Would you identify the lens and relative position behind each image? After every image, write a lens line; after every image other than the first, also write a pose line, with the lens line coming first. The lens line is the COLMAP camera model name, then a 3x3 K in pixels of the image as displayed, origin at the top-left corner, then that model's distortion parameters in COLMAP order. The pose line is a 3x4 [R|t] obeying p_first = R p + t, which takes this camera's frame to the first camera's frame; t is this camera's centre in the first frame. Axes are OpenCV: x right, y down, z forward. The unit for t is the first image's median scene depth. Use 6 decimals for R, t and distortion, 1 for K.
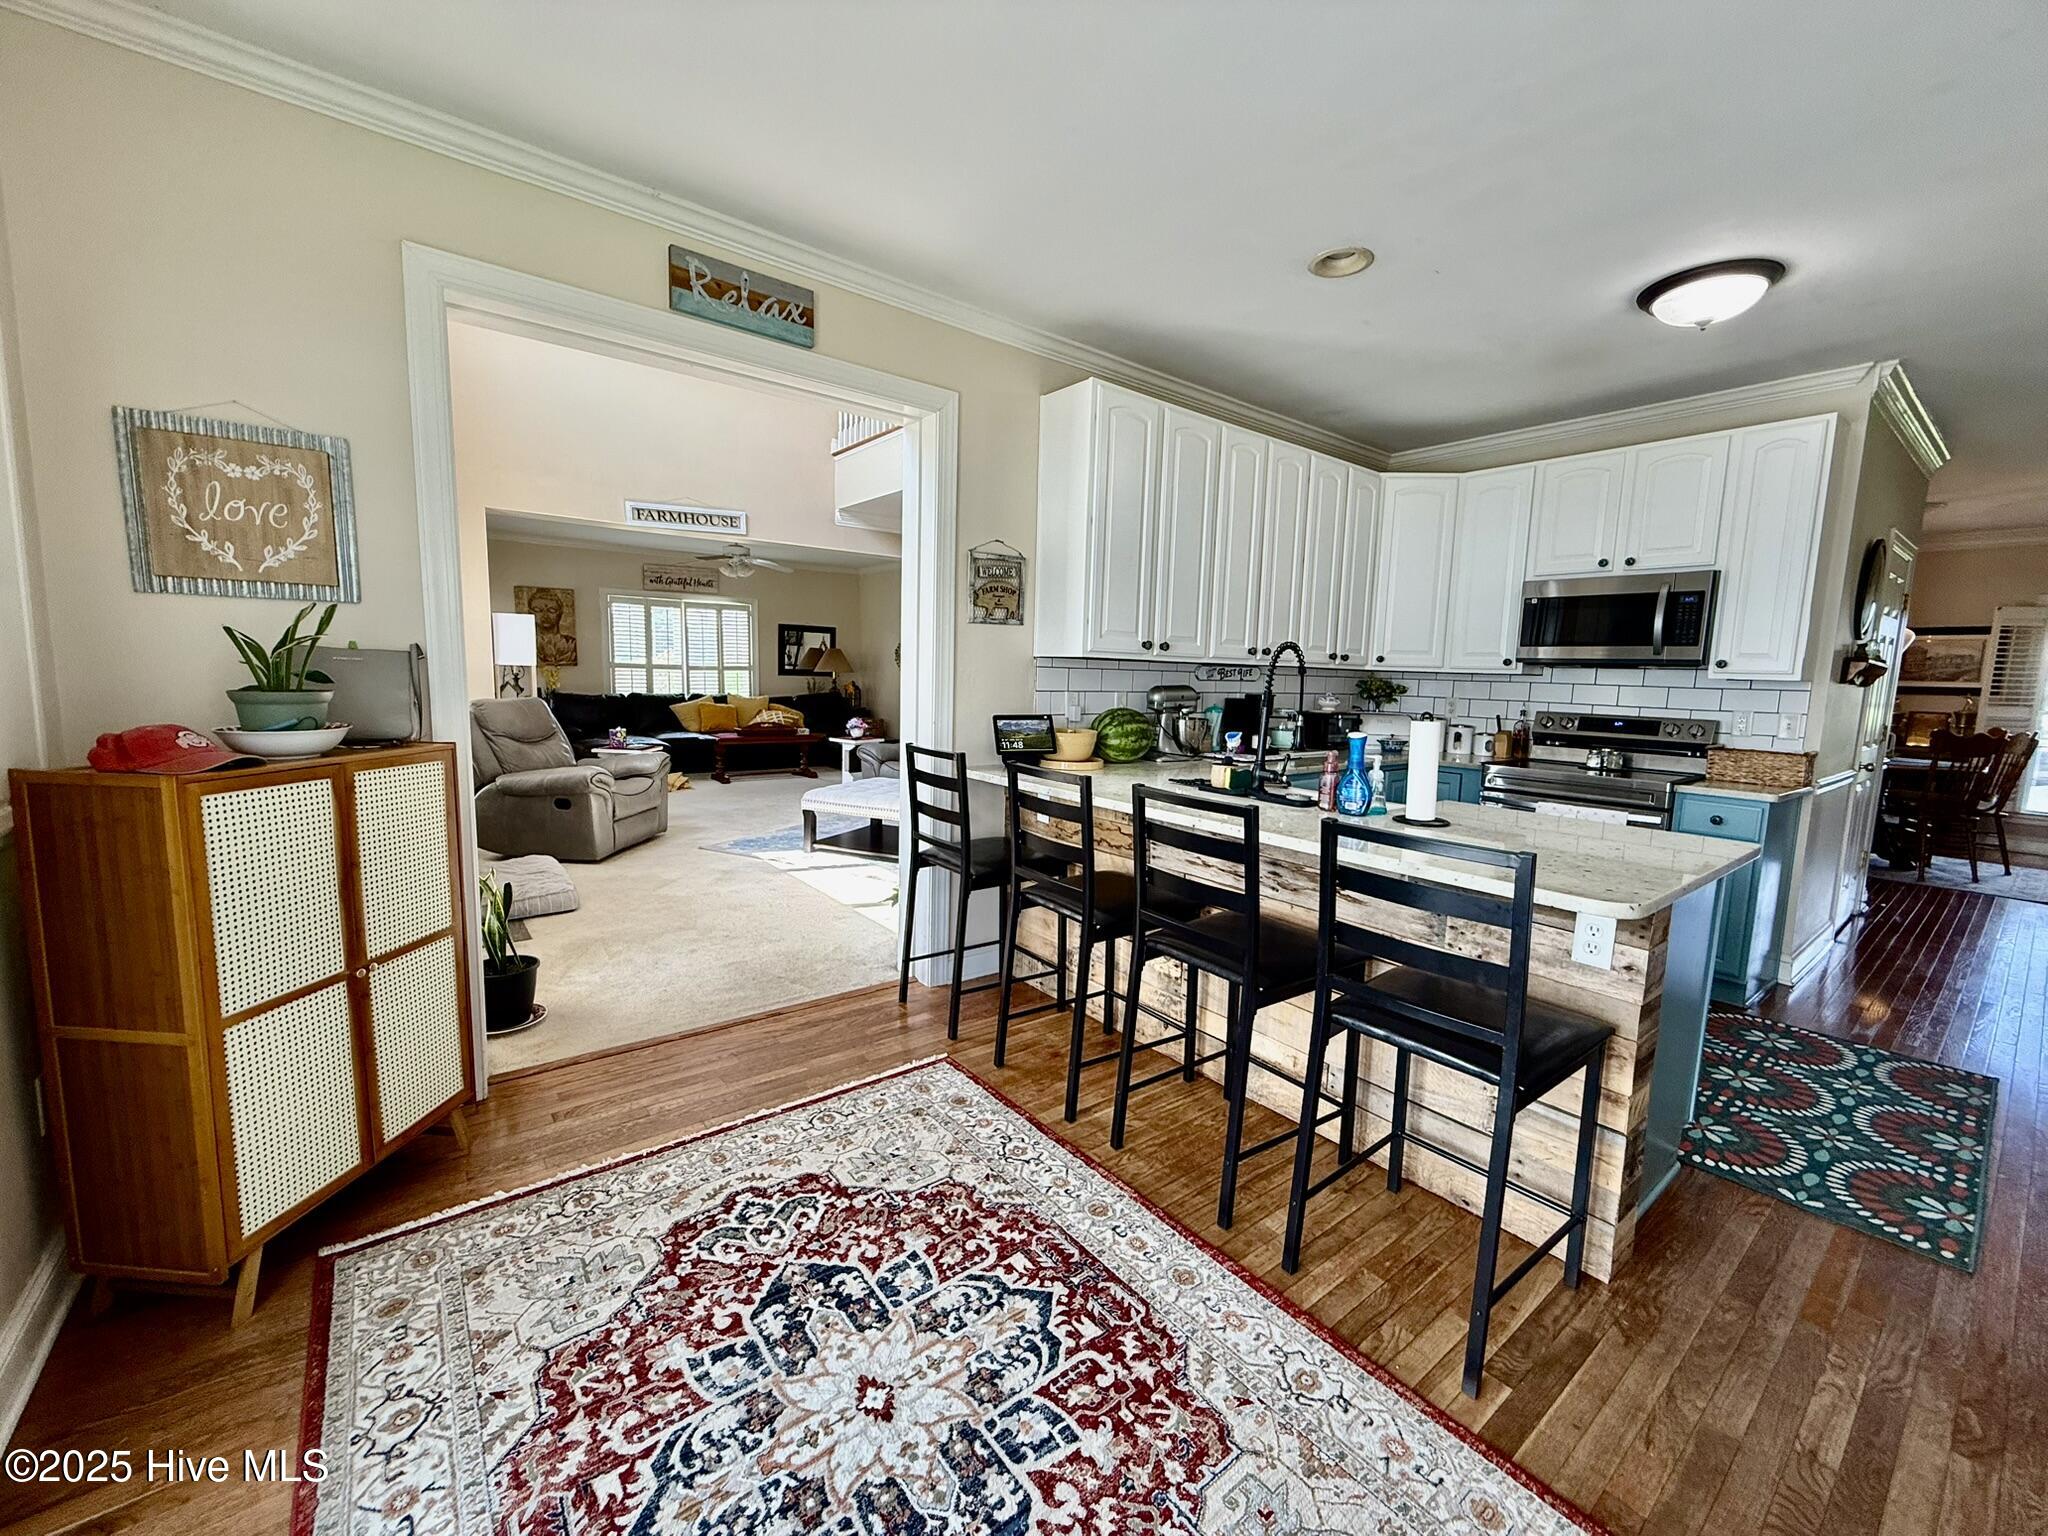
lens RADIAL K [[816.4, 0, 1023.4], [0, 816.4, 766.1], [0, 0, 1]] dist [-0.000070, -0.000213]
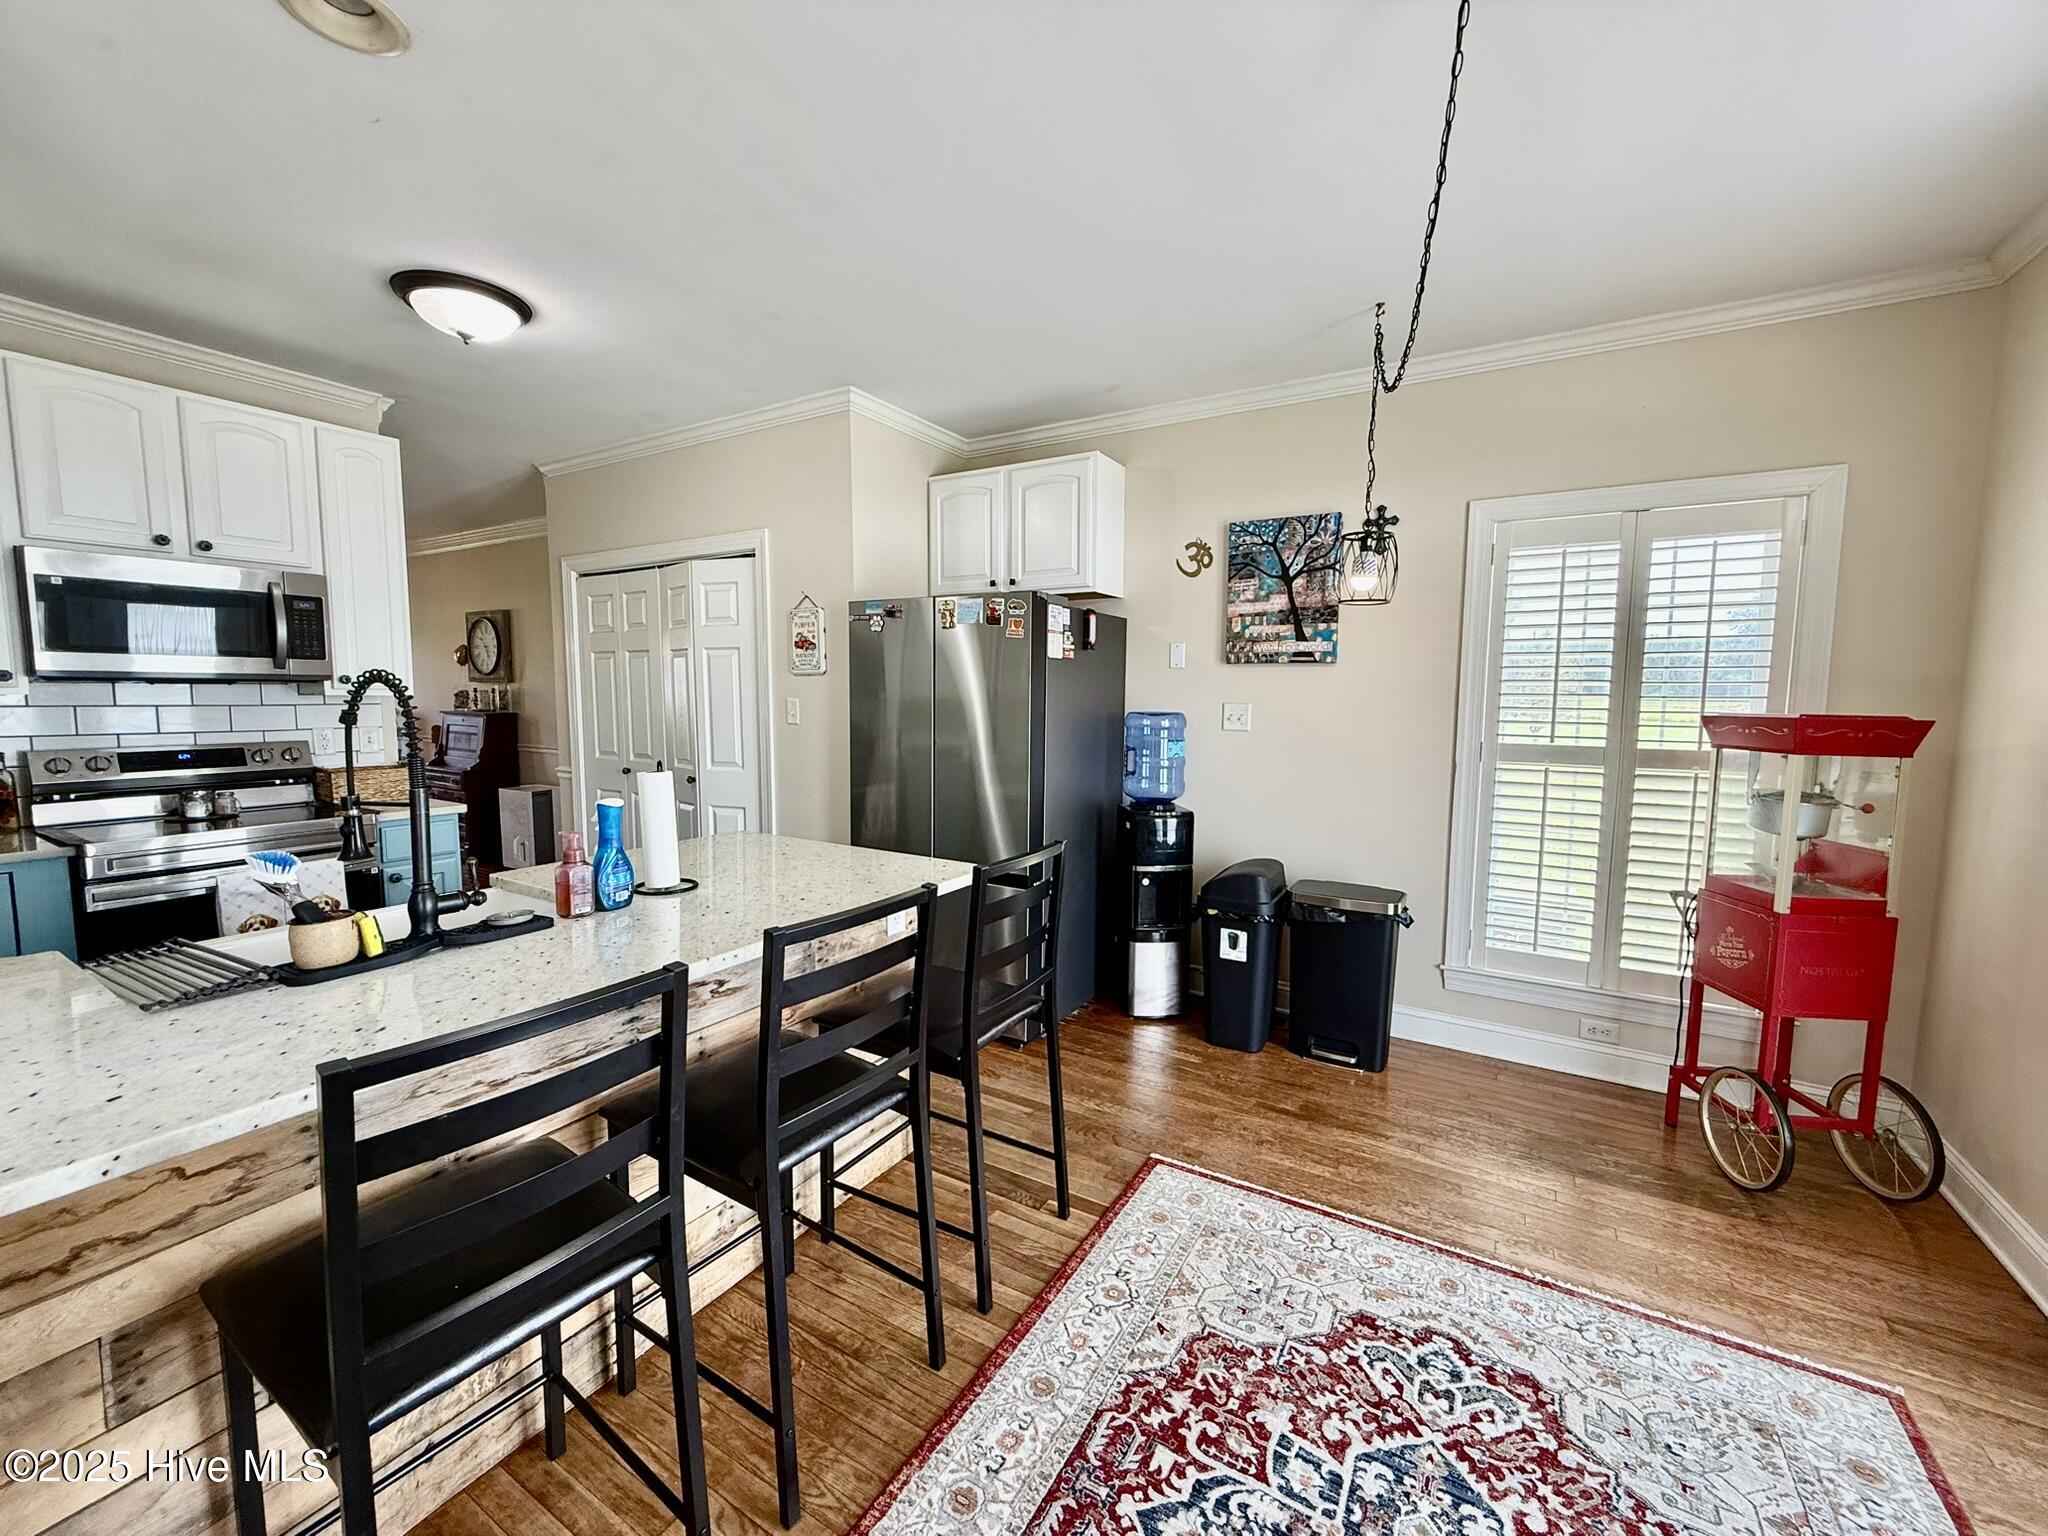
lens RADIAL K [[816.4, 0, 1023.4], [0, 816.4, 766.1], [0, 0, 1]] dist [-0.000070, -0.000213]
pose [[-0.356179, -0.118731, 0.926844, -0.307467], [0.092137, 0.982598, 0.161281, -0.116256], [-0.929864, 0.142842, -0.339042, 0.667604]]
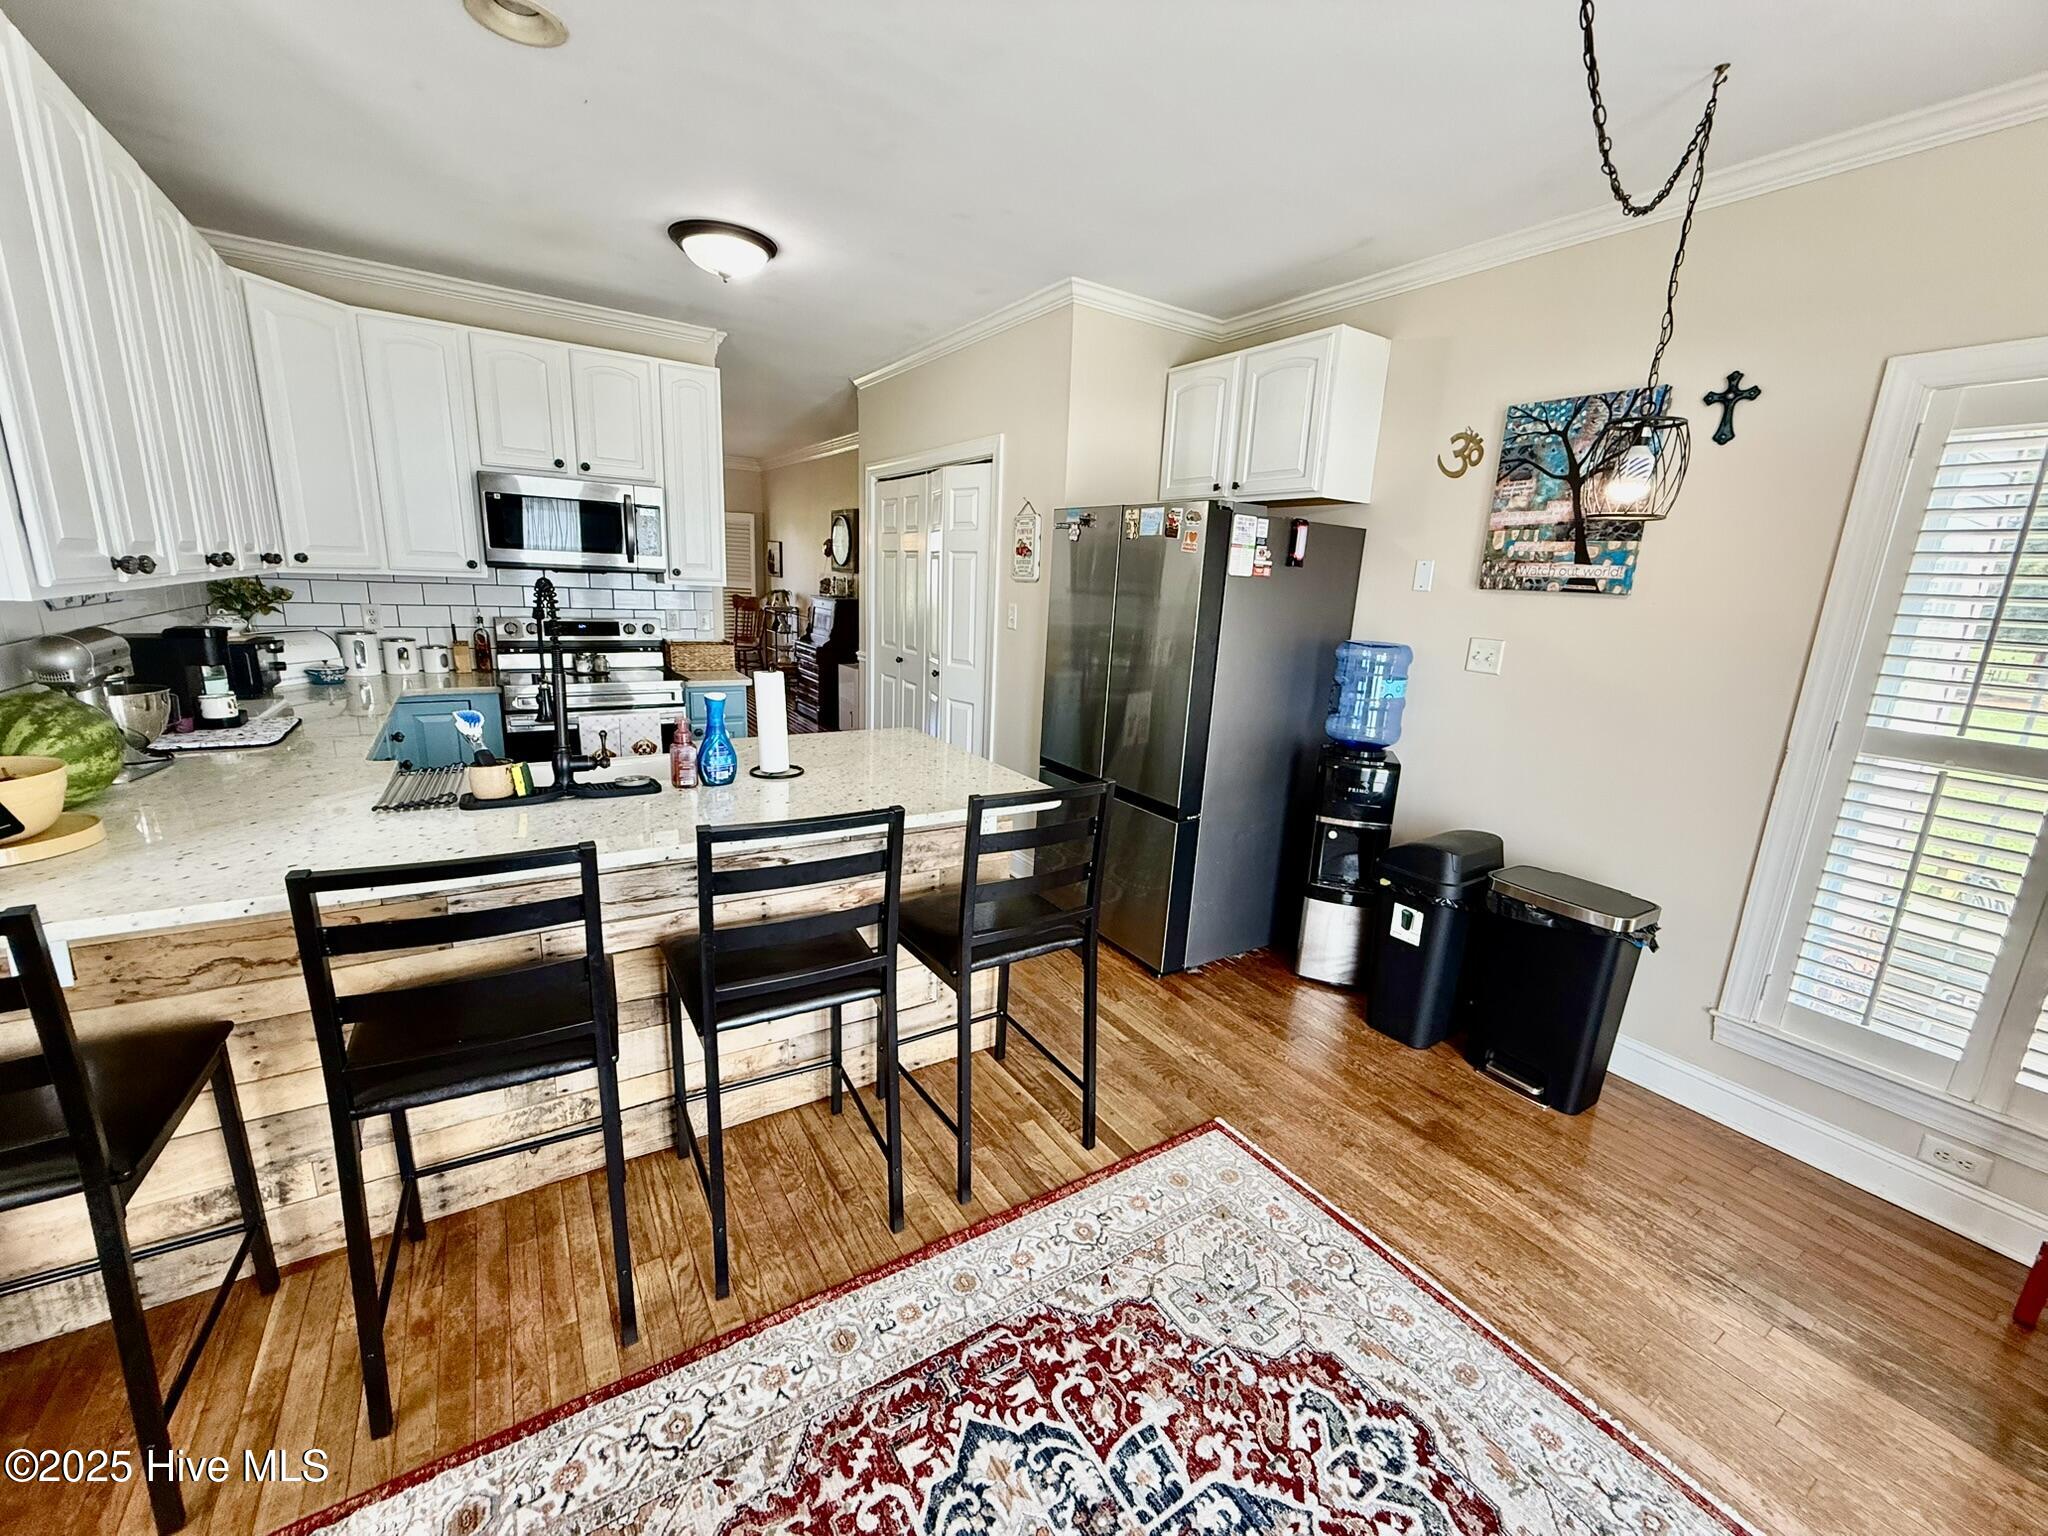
lens RADIAL K [[816.4, 0, 1023.4], [0, 816.4, 766.1], [0, 0, 1]] dist [-0.000070, -0.000213]
pose [[0.092131, -0.251849, 0.963371, -0.320017], [0.072836, 0.966599, 0.245727, -0.117143], [-0.993079, 0.047529, 0.107398, 0.429805]]
